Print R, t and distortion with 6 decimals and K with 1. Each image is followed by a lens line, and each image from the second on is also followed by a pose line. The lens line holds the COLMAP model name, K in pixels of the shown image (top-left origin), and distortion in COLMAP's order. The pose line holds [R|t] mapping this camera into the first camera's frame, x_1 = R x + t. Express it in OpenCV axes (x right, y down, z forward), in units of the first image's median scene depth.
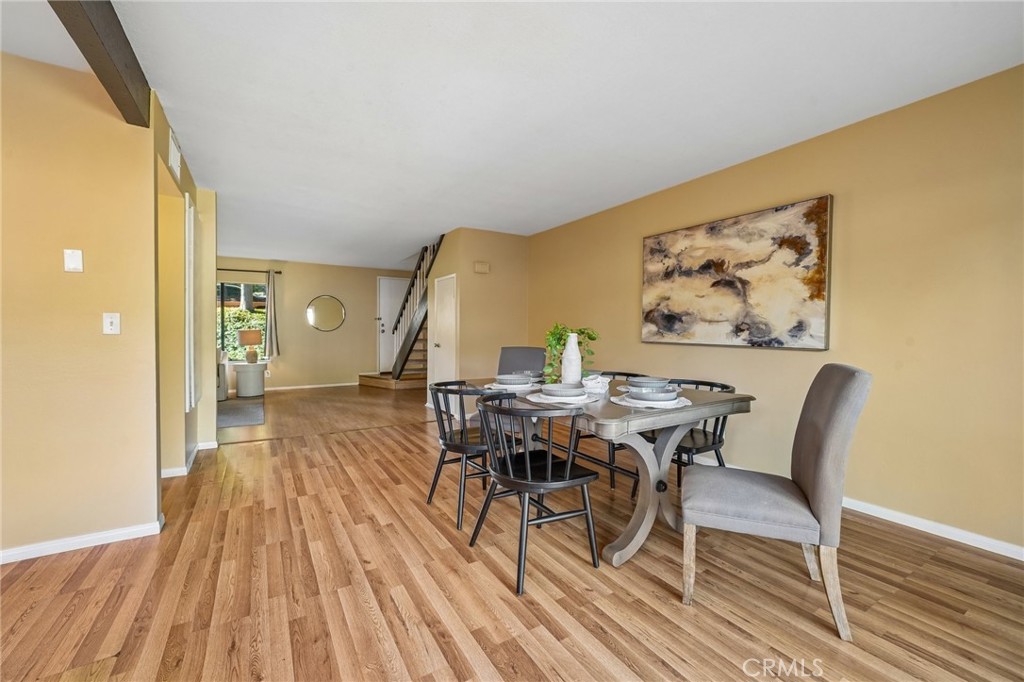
lens RADIAL K [[413.6, 0, 500.5], [0, 413.6, 341.6], [0, 0, 1]] dist [0.002289, -0.000187]
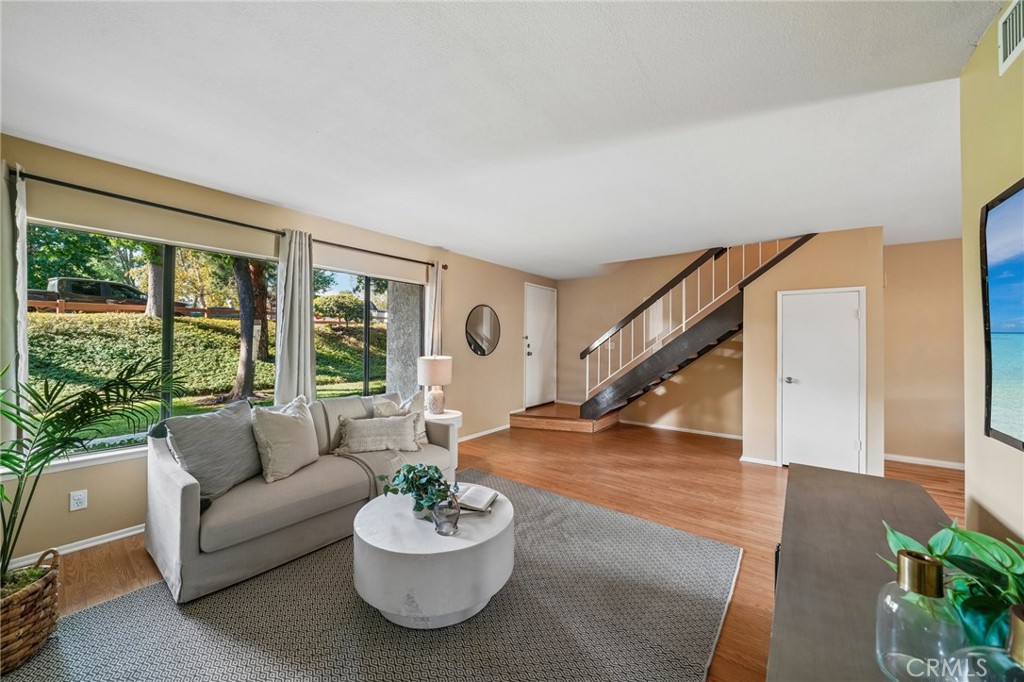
lens RADIAL K [[370.2, 0, 510.8], [0, 370.2, 343.4], [0, 0, 1]] dist [-0.017923, -0.000042]
pose [[0.930067, 0.001627, 0.367385, -1.550492], [0.005304, 0.999827, -0.017855, -0.087869], [-0.367351, 0.018555, 0.929897, 1.031202]]
